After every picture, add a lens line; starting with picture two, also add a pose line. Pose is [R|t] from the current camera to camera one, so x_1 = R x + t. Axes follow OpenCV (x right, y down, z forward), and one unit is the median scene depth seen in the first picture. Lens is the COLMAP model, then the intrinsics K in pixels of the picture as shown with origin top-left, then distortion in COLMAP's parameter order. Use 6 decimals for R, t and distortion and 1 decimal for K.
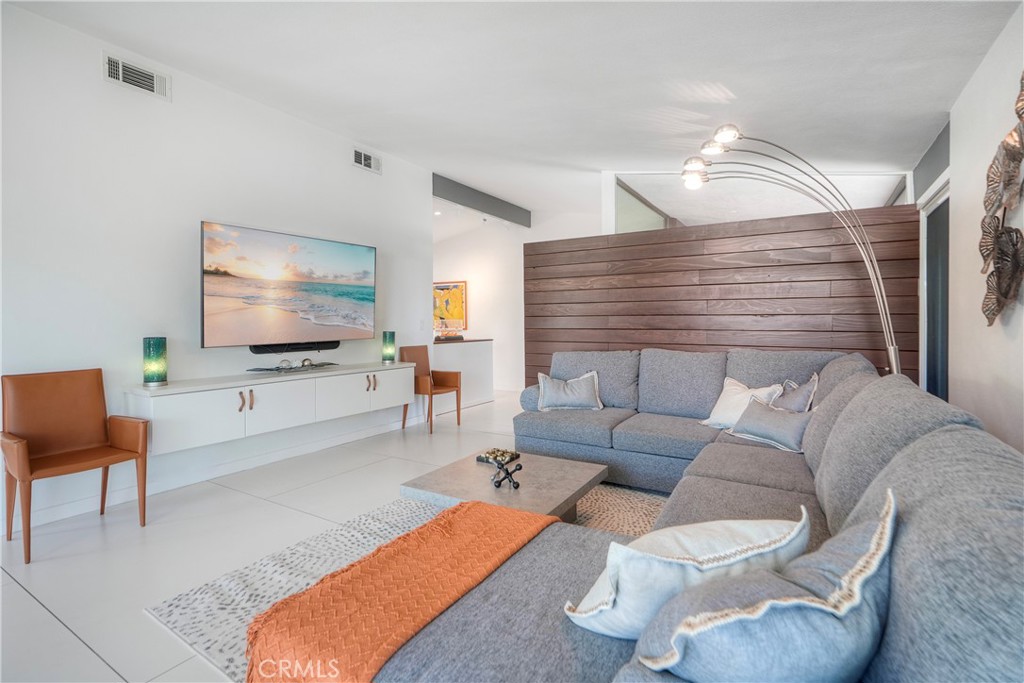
lens RADIAL K [[477.7, 0, 522.6], [0, 477.7, 328.3], [0, 0, 1]] dist [-0.001973, -0.000788]
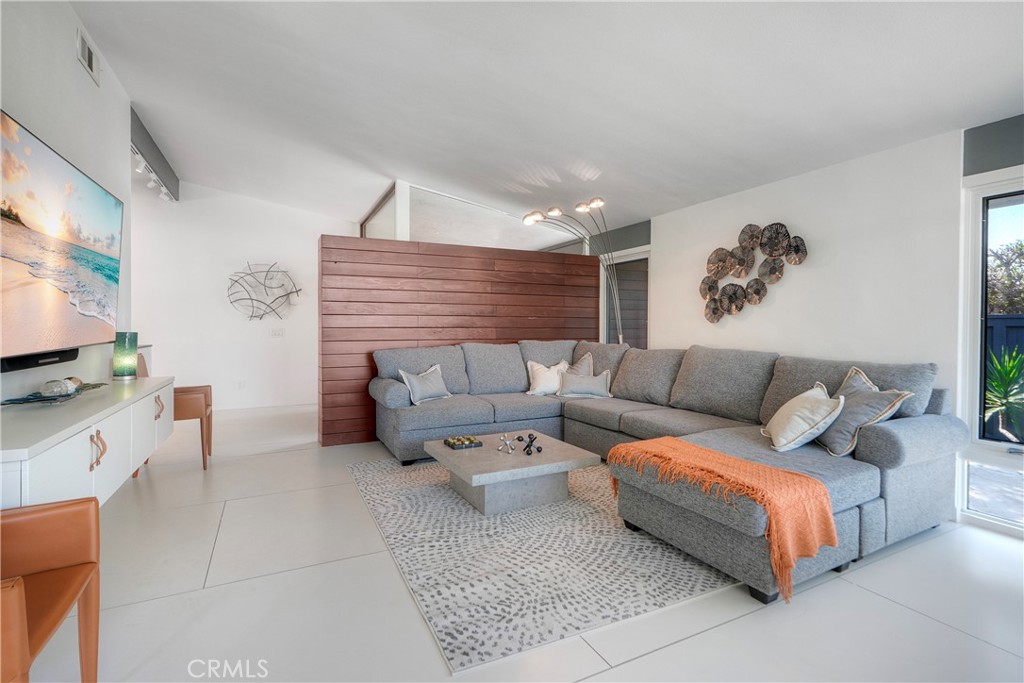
lens RADIAL K [[477.7, 0, 522.6], [0, 477.7, 328.3], [0, 0, 1]] dist [-0.001973, -0.000788]
pose [[0.523433, 0.001887, 0.852065, -0.718523], [0.006722, 0.999957, -0.006344, 0.013522], [-0.852040, 0.009048, 0.523398, 0.249220]]
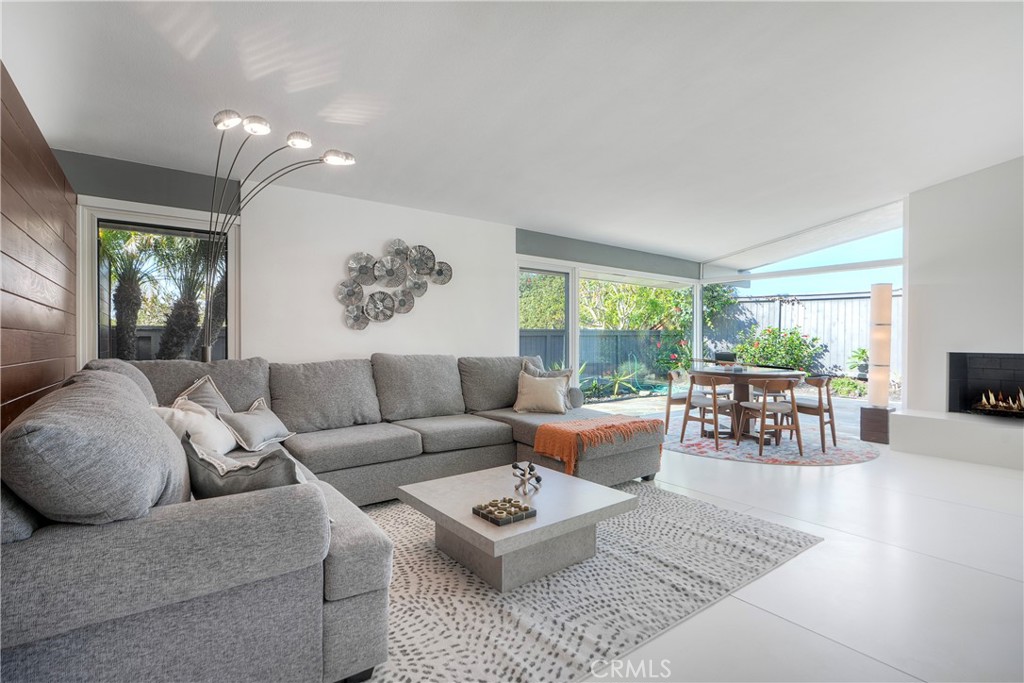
lens RADIAL K [[482.7, 0, 517.5], [0, 482.7, 343.2], [0, 0, 1]] dist [-0.001293, -0.000339]
pose [[-0.925710, 0.007669, 0.378156, -0.265150], [0.014123, 0.999798, 0.014297, 0.014861], [-0.377970, 0.018576, -0.925632, 1.293212]]
